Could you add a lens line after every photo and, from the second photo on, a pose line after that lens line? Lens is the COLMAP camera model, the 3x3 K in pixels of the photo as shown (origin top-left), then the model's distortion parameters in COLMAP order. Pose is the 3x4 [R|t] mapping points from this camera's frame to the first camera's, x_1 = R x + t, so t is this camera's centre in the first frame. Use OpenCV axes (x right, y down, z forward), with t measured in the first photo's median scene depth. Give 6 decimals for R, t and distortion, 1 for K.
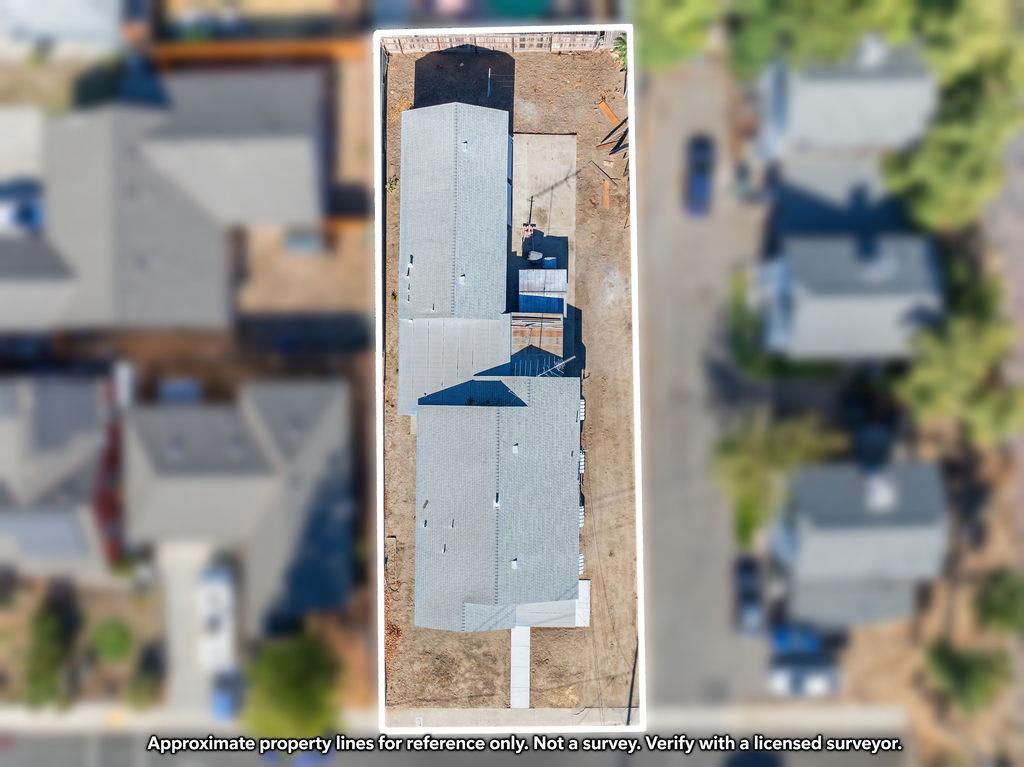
lens RADIAL K [[719.9, 0, 512.0], [0, 719.9, 383.5], [0, 0, 1]] dist [-0.025941, -0.003423]
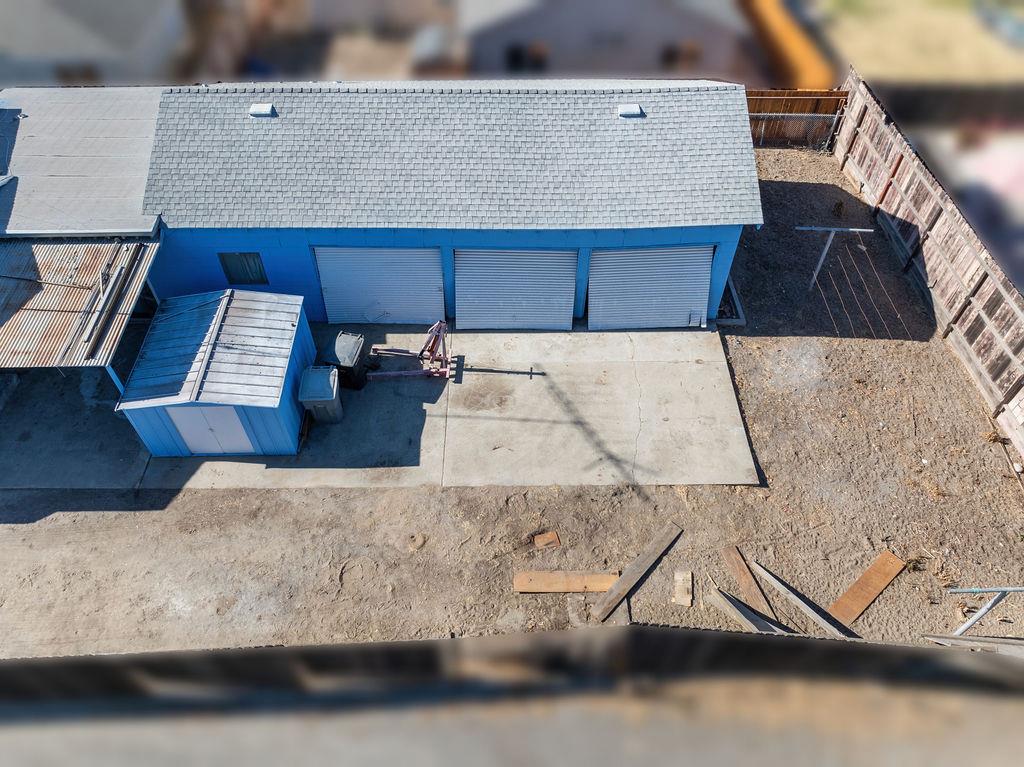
lens RADIAL K [[719.9, 0, 512.0], [0, 719.9, 383.5], [0, 0, 1]] dist [-0.025941, -0.003423]
pose [[0.022785, 0.759255, -0.650394, 0.249317], [-0.999737, 0.015726, -0.016666, -0.239264], [-0.002426, 0.650603, 0.759414, 0.747465]]
